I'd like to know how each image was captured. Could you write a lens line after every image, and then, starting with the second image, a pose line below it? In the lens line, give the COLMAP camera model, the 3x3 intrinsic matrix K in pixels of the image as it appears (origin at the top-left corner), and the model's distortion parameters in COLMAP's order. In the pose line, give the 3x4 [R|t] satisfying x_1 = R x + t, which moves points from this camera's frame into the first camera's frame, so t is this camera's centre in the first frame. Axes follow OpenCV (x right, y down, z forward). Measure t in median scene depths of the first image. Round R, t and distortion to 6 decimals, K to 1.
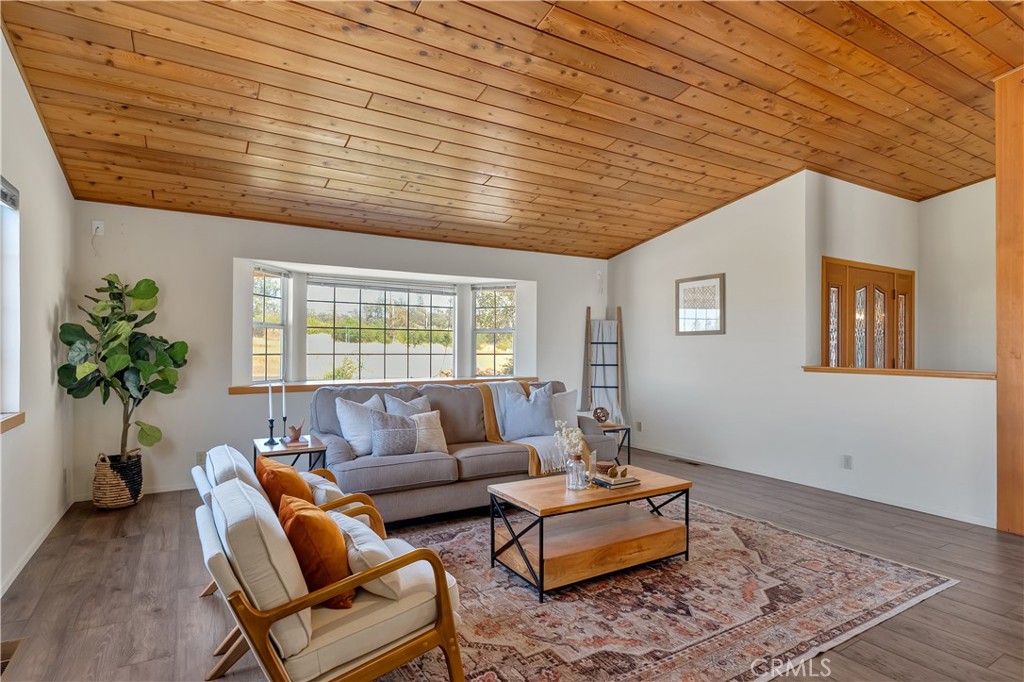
lens RADIAL K [[538.8, 0, 512.3], [0, 538.8, 343.4], [0, 0, 1]] dist [-0.001841, -0.000465]
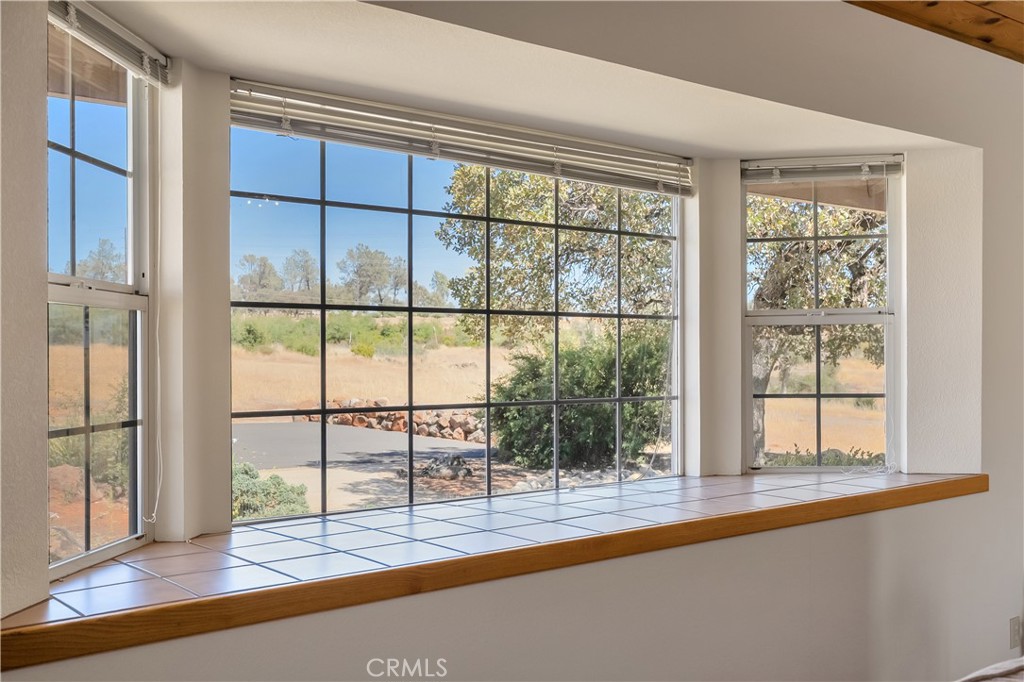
lens RADIAL K [[1027.8, 0, 510.2], [0, 1027.8, 341.0], [0, 0, 1]] dist [-0.007387, 0.000000]
pose [[0.988451, -0.000963, 0.151541, -0.621577], [-0.000432, 0.999958, 0.009176, -0.033137], [-0.151543, -0.009136, 0.988408, 1.011690]]
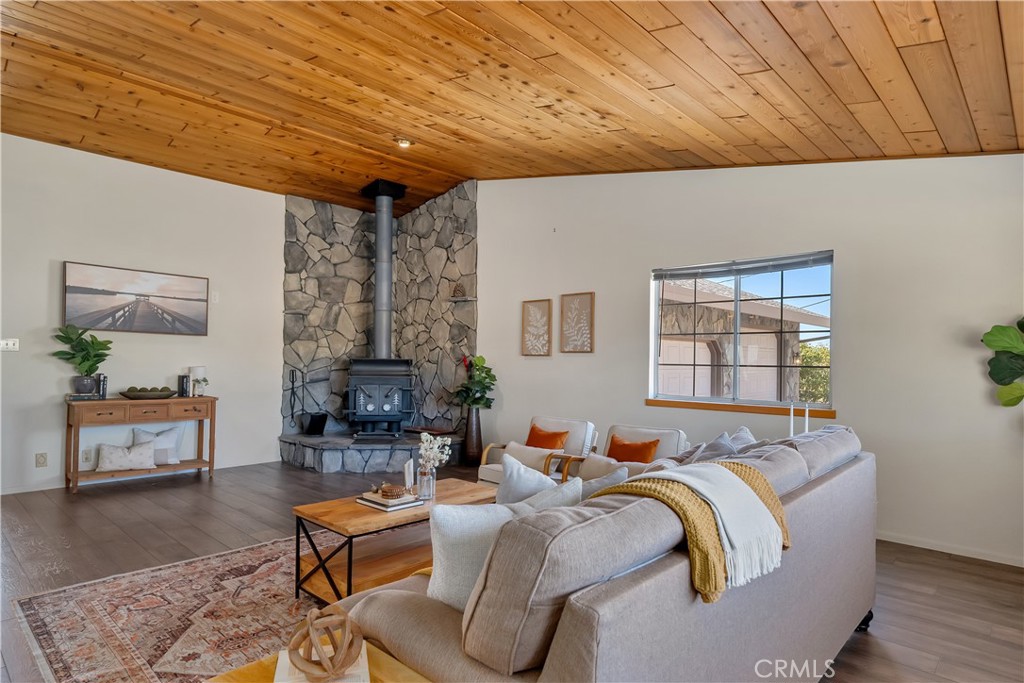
lens RADIAL K [[573.3, 0, 505.7], [0, 573.3, 356.3], [0, 0, 1]] dist [-0.001512, 0.000651]
pose [[-0.964975, -0.016398, -0.261828, 0.245652], [-0.013253, 0.999817, -0.013771, 0.021436], [0.262006, -0.009819, -0.965016, 1.962205]]
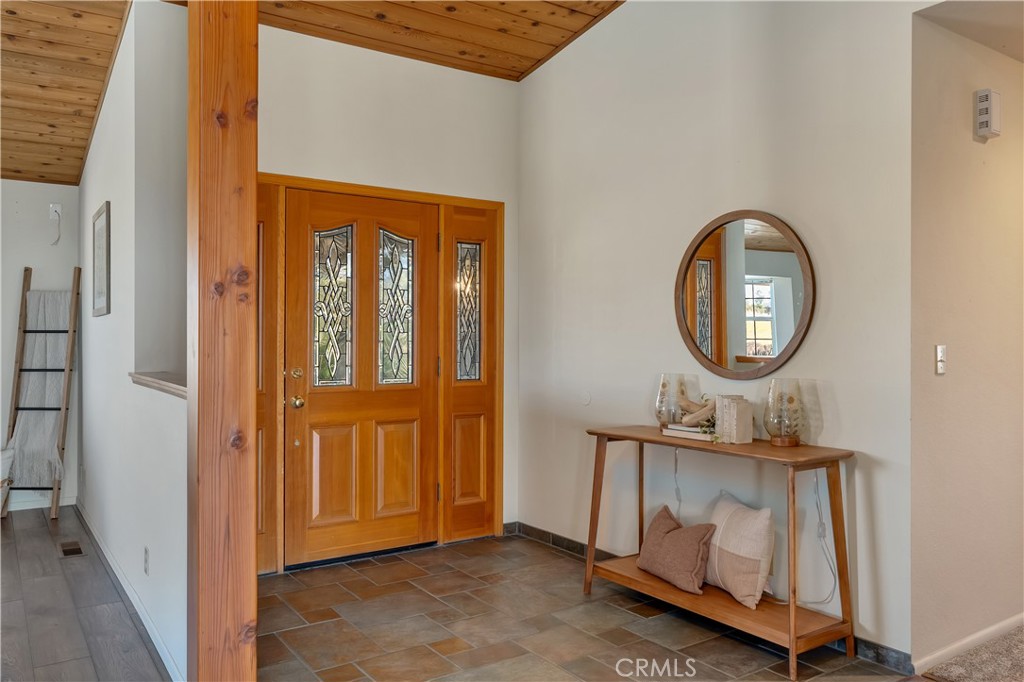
lens RADIAL K [[765.8, 0, 509.0], [0, 765.8, 338.3], [0, 0, 1]] dist [-0.006636, 0.003212]
pose [[0.998690, -0.000423, 0.051162, 1.337530], [0.000248, 0.999994, 0.003432, 0.008729], [-0.051163, -0.003415, 0.998684, 0.373191]]
